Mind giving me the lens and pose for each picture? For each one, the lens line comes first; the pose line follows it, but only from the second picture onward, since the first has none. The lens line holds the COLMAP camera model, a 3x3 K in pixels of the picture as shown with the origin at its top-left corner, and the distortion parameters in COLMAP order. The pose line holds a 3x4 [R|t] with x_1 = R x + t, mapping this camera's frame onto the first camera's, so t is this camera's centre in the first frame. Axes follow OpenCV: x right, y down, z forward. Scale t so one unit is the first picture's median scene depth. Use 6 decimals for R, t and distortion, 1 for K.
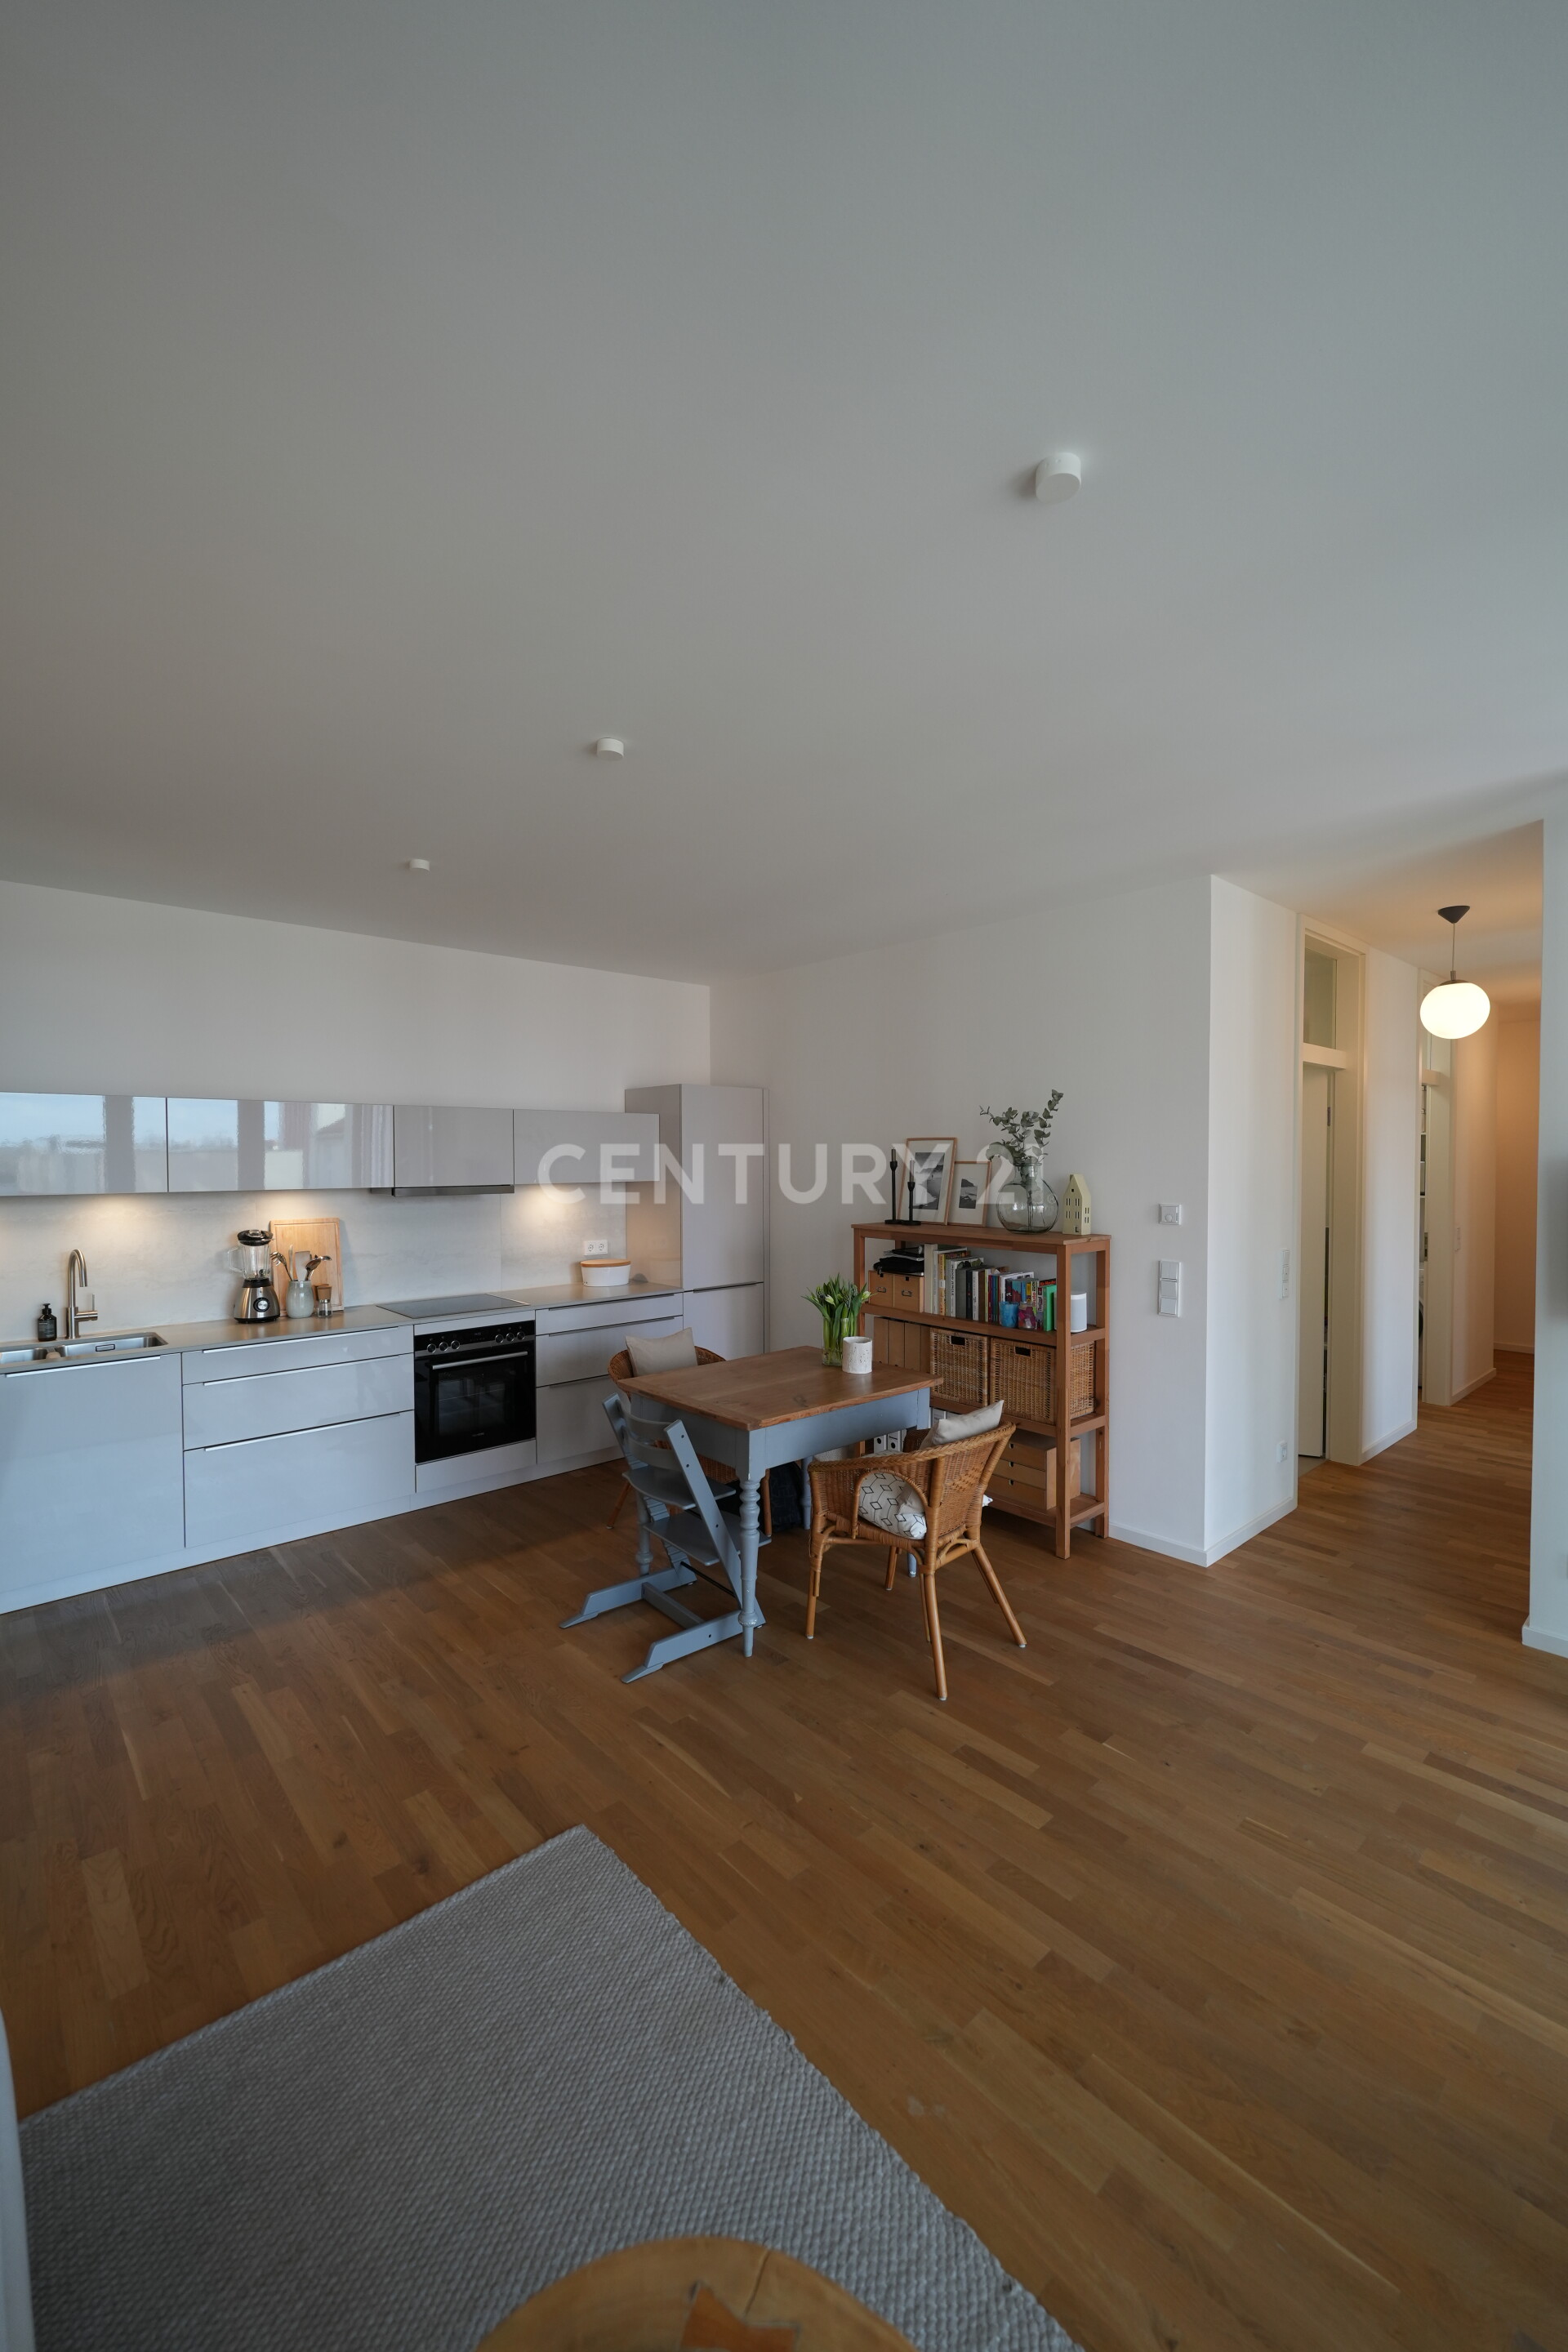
lens RADIAL K [[939.7, 0, 789.1], [0, 939.7, 1180.4], [0, 0, 1]] dist [-0.006404, 0.000255]
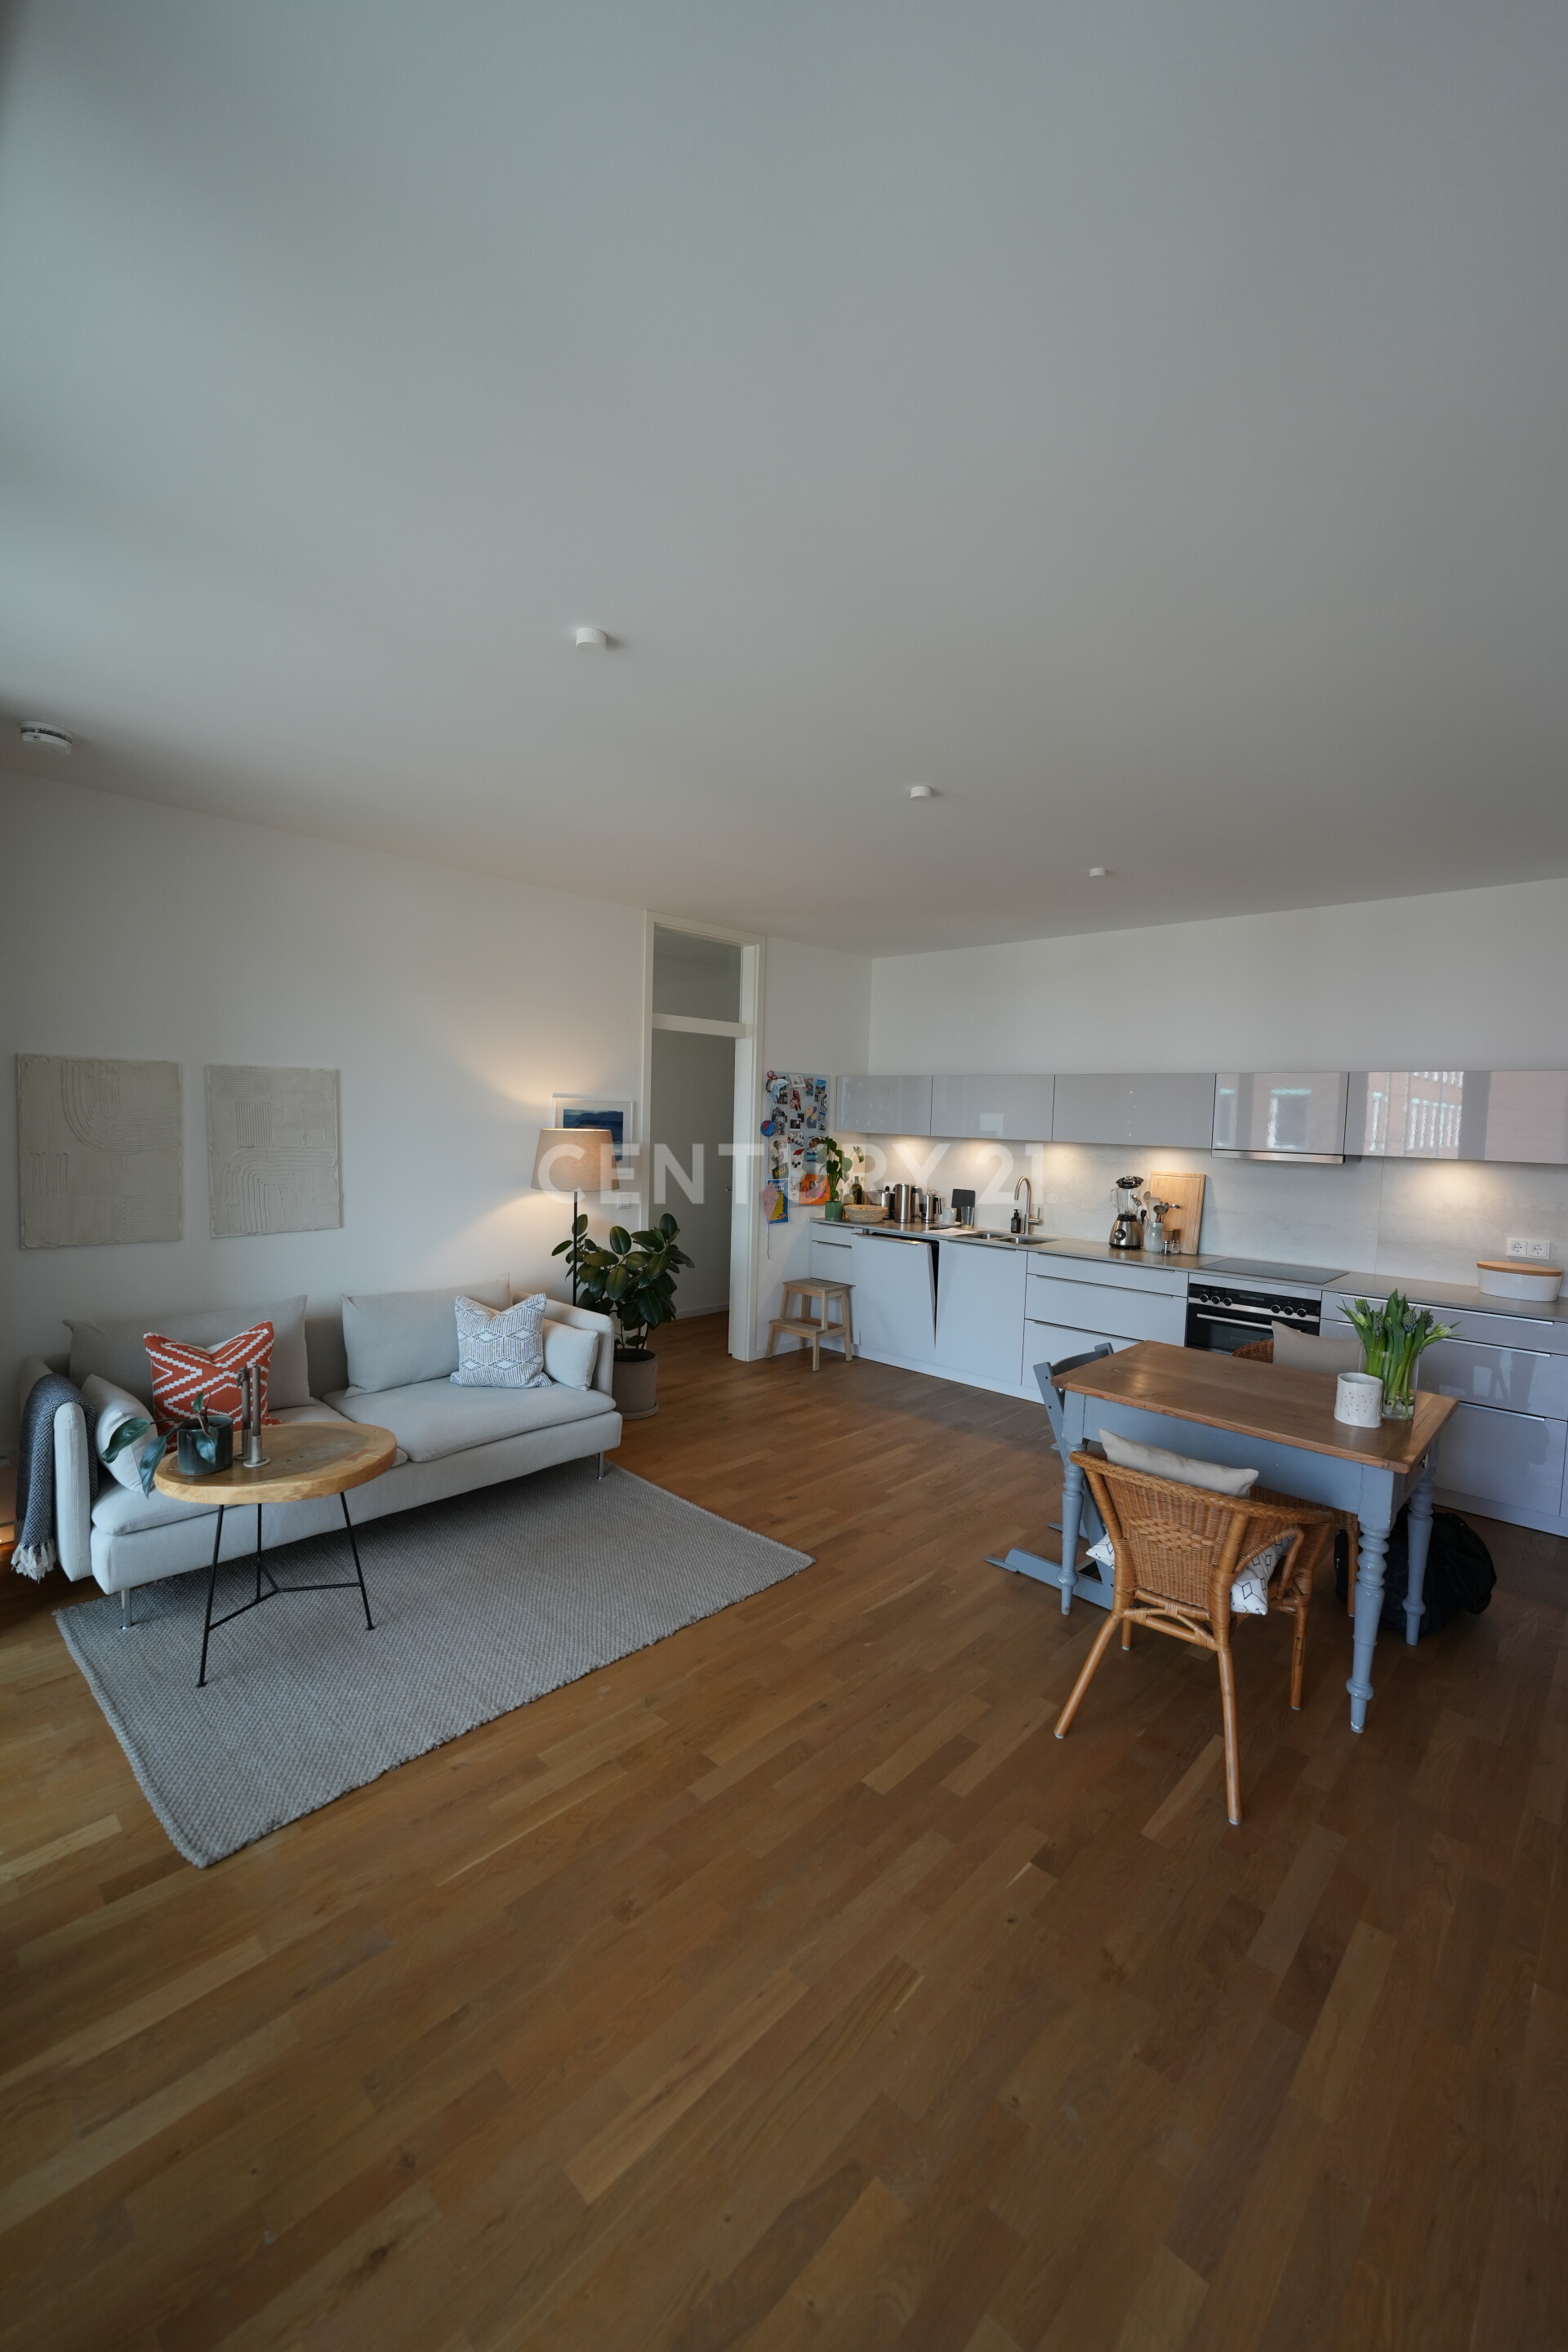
lens RADIAL K [[939.7, 0, 789.1], [0, 939.7, 1180.4], [0, 0, 1]] dist [-0.006404, 0.000255]
pose [[0.075207, 0.077969, -0.994115, 1.003466], [-0.050179, 0.995971, 0.074318, -0.019954], [0.995905, 0.044294, 0.078816, 0.671537]]
